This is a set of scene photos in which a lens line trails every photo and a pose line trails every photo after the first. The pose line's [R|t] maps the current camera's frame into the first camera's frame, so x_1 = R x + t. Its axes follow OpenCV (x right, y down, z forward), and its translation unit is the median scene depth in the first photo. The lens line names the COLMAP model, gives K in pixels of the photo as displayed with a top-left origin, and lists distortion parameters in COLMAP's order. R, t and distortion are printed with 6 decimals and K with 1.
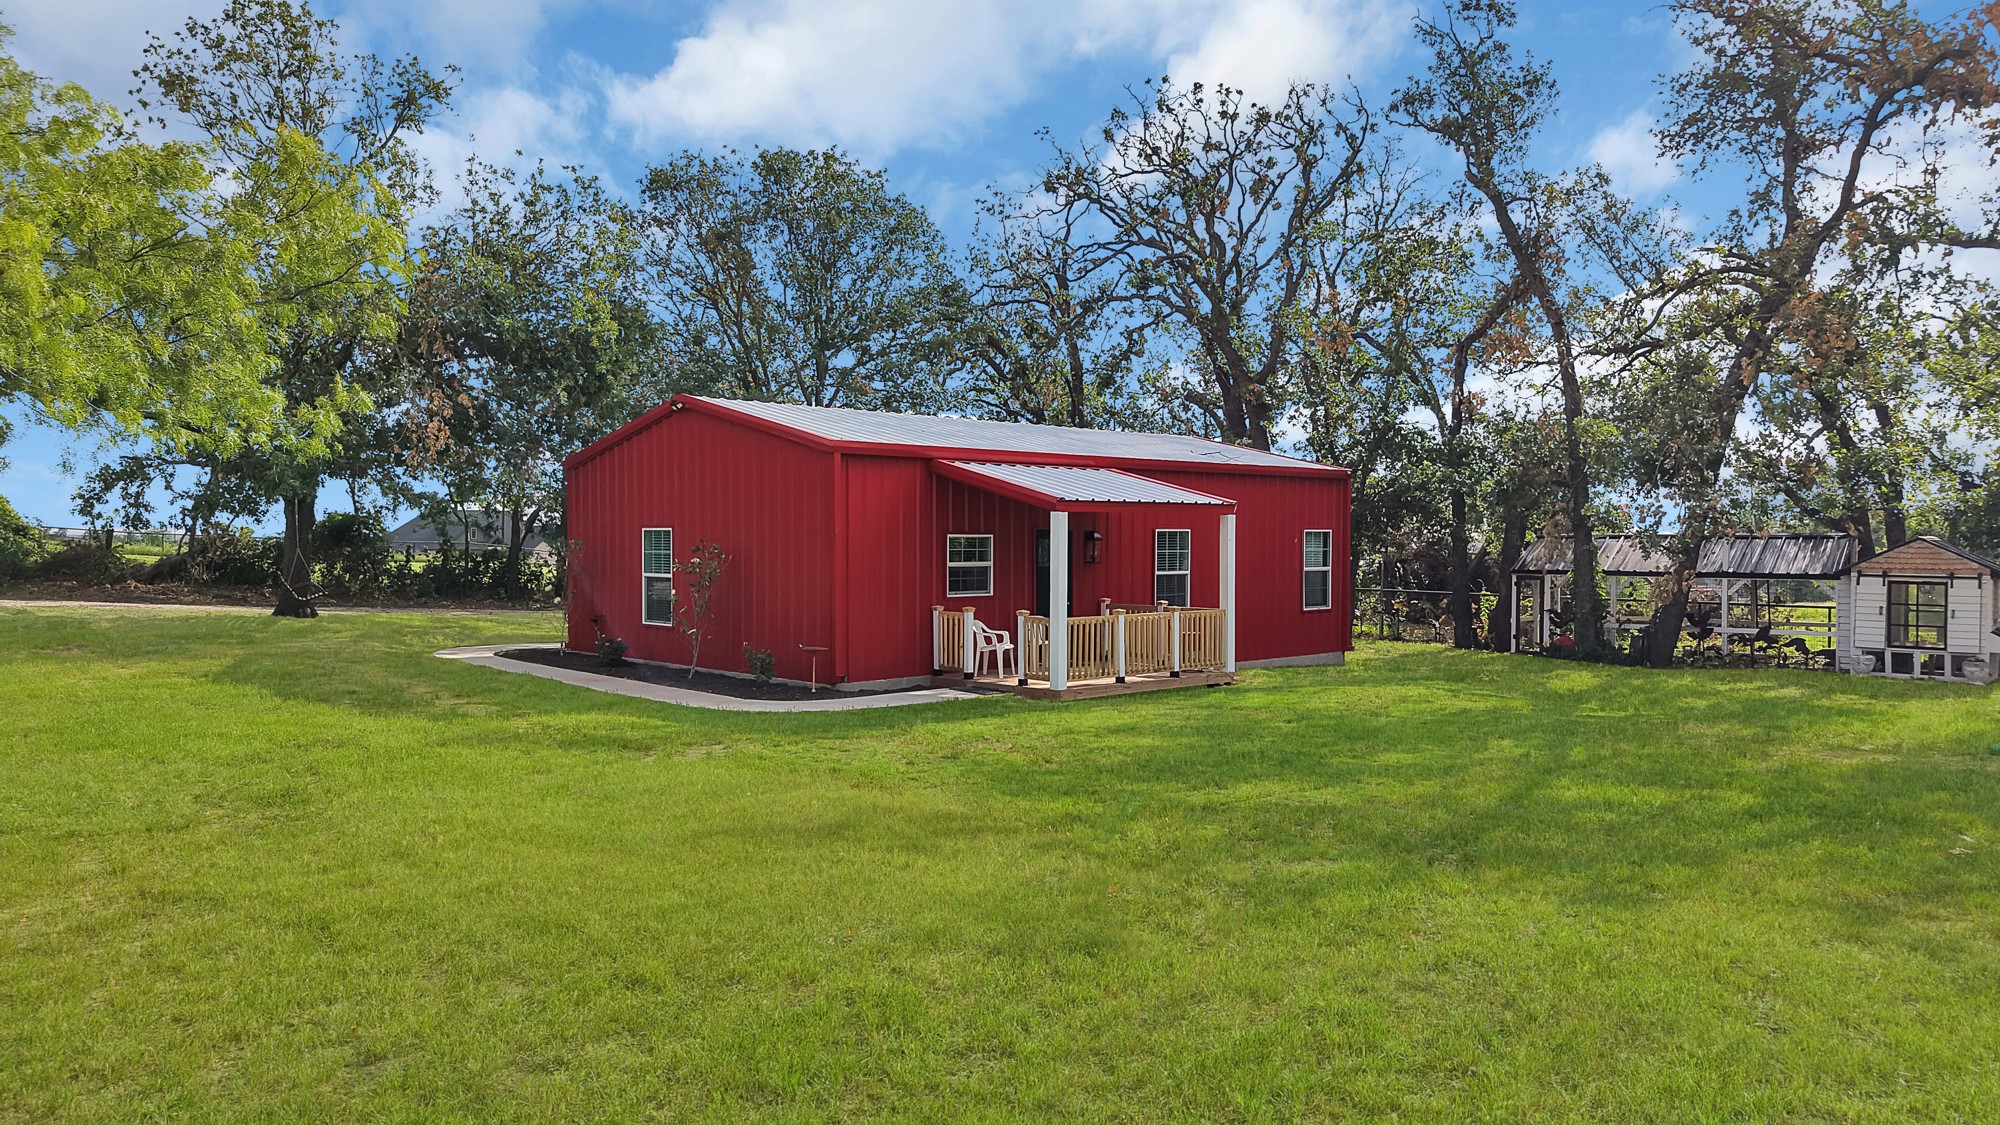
lens RADIAL K [[1345.4, 0, 1000.0], [0, 1345.4, 562.5], [0, 0, 1]] dist [0.037810, -0.049683]
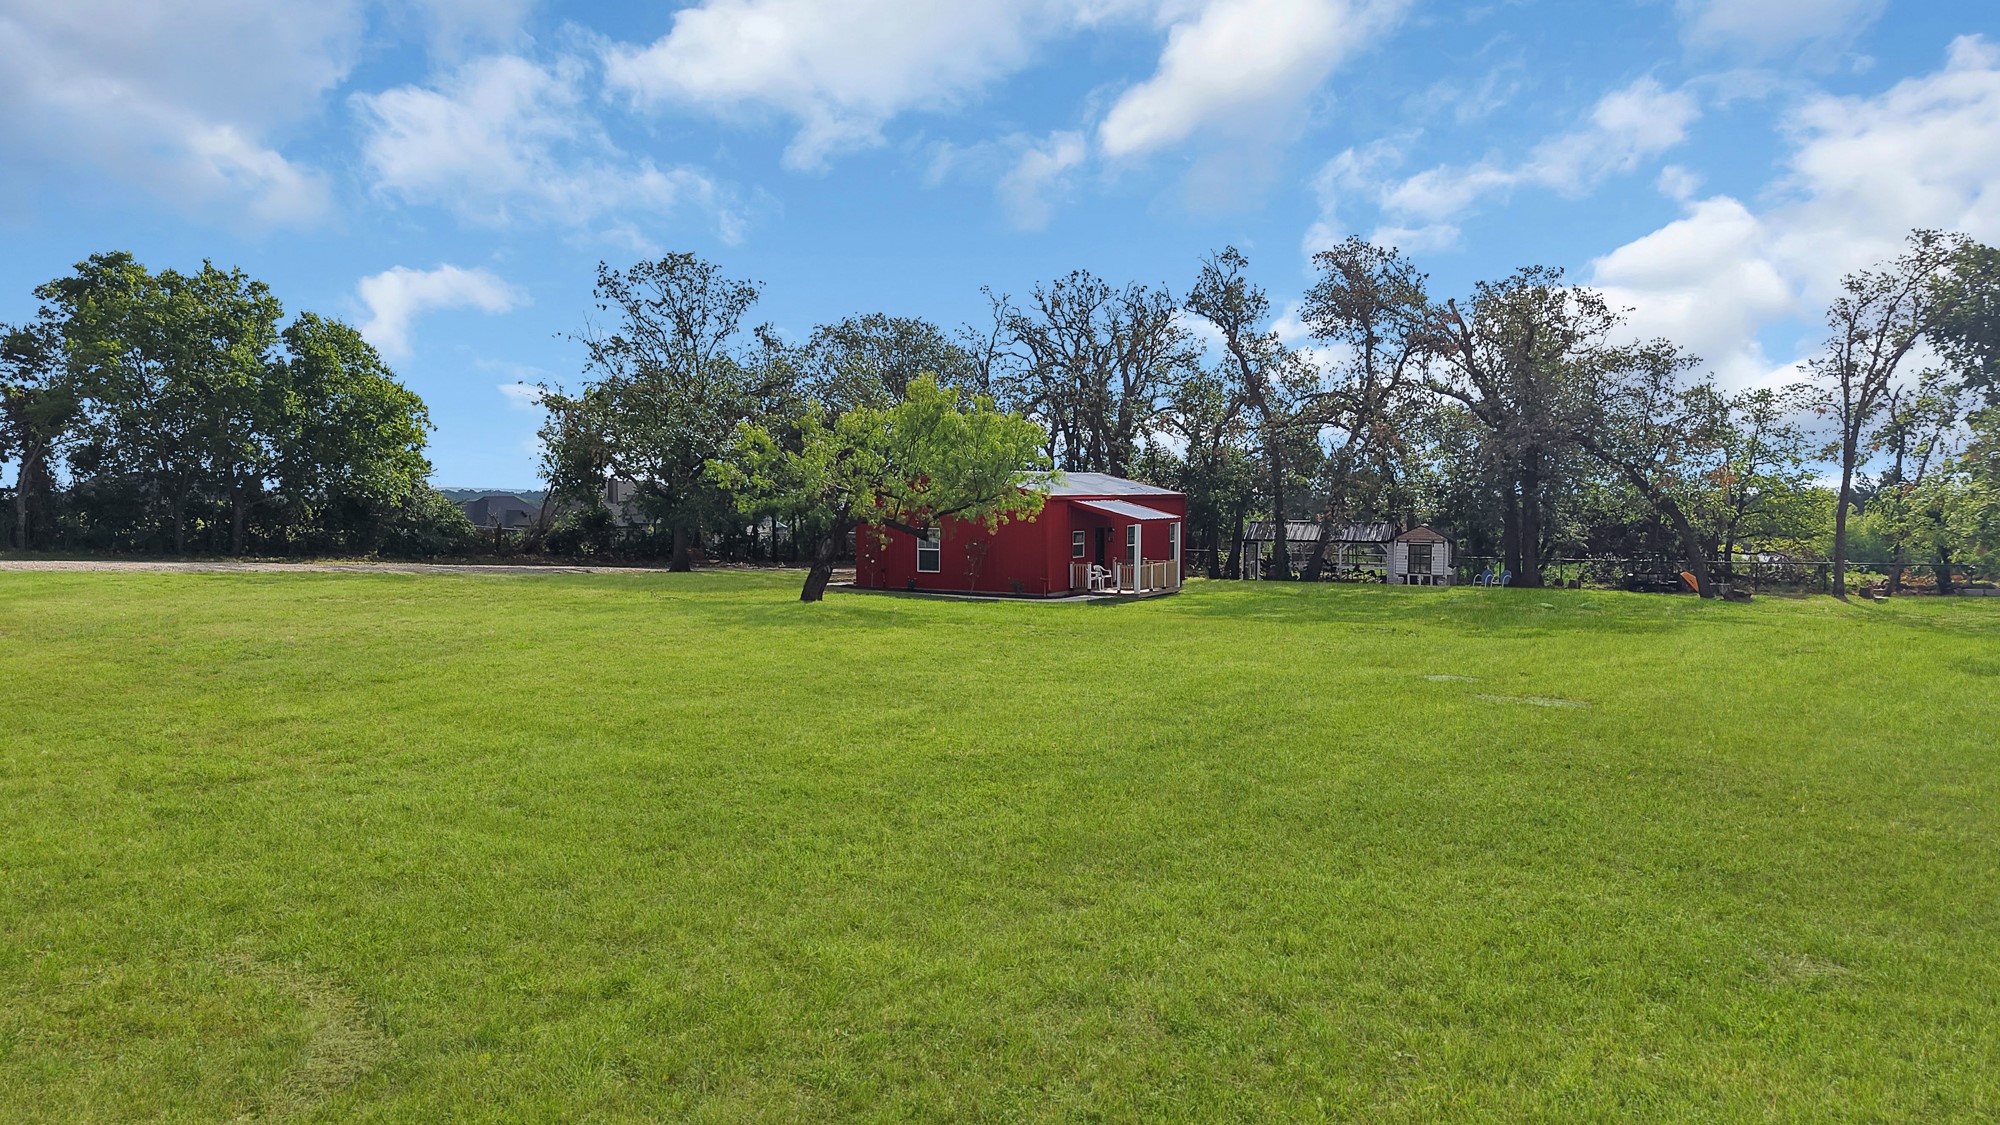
lens RADIAL K [[1400.9, 0, 1000.0], [0, 1400.9, 562.5], [0, 0, 1]] dist [0.039978, 0.001836]
pose [[0.947952, -0.015258, 0.318046, -0.751192], [0.006783, 0.999592, 0.027736, -0.027813], [-0.318340, -0.024135, 0.947669, -1.021173]]
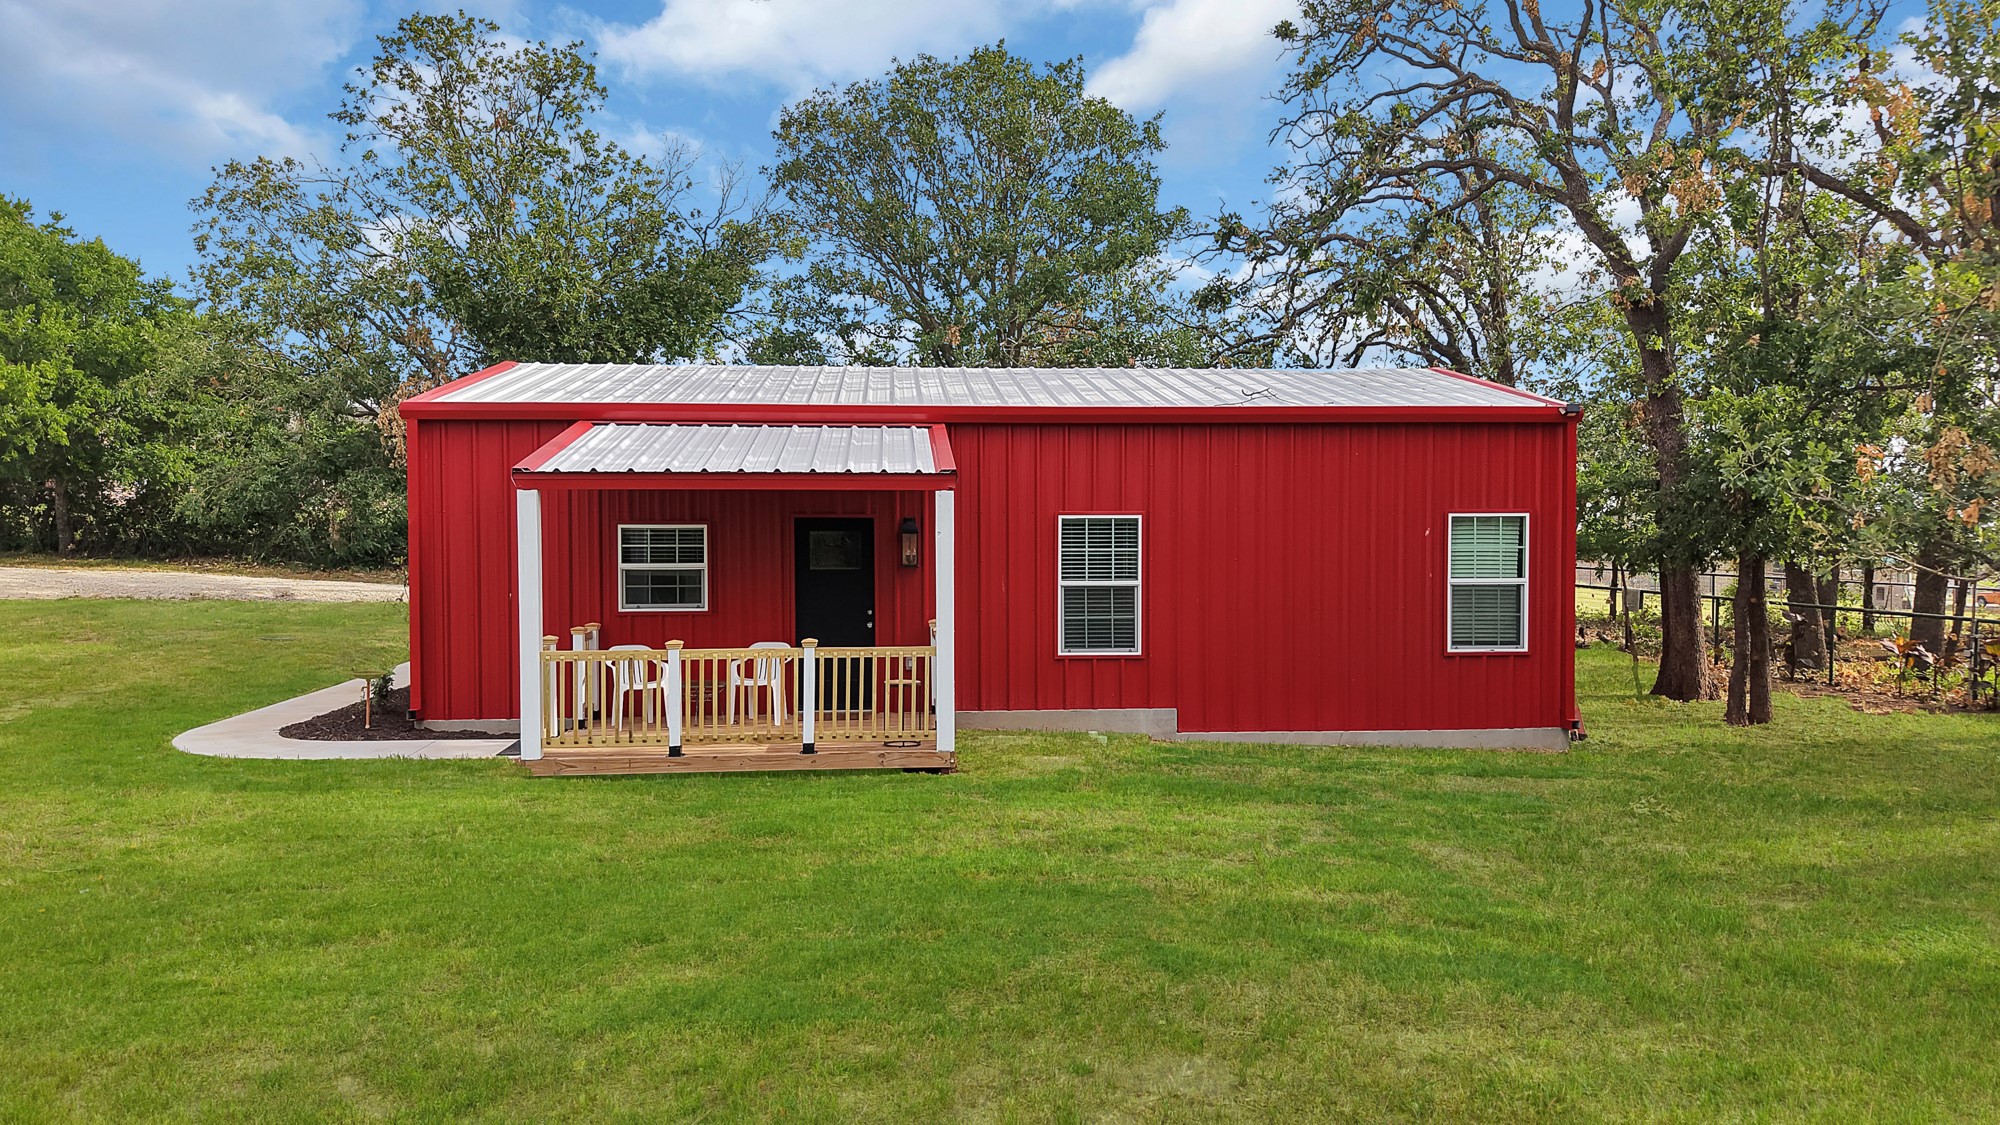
lens RADIAL K [[1345.4, 0, 1000.0], [0, 1345.4, 562.5], [0, 0, 1]] dist [0.037810, -0.049683]
pose [[0.792604, 0.013175, -0.609595, 0.457908], [-0.009902, 0.999913, 0.008737, -0.007388], [0.609657, -0.000889, 0.792665, 0.445570]]
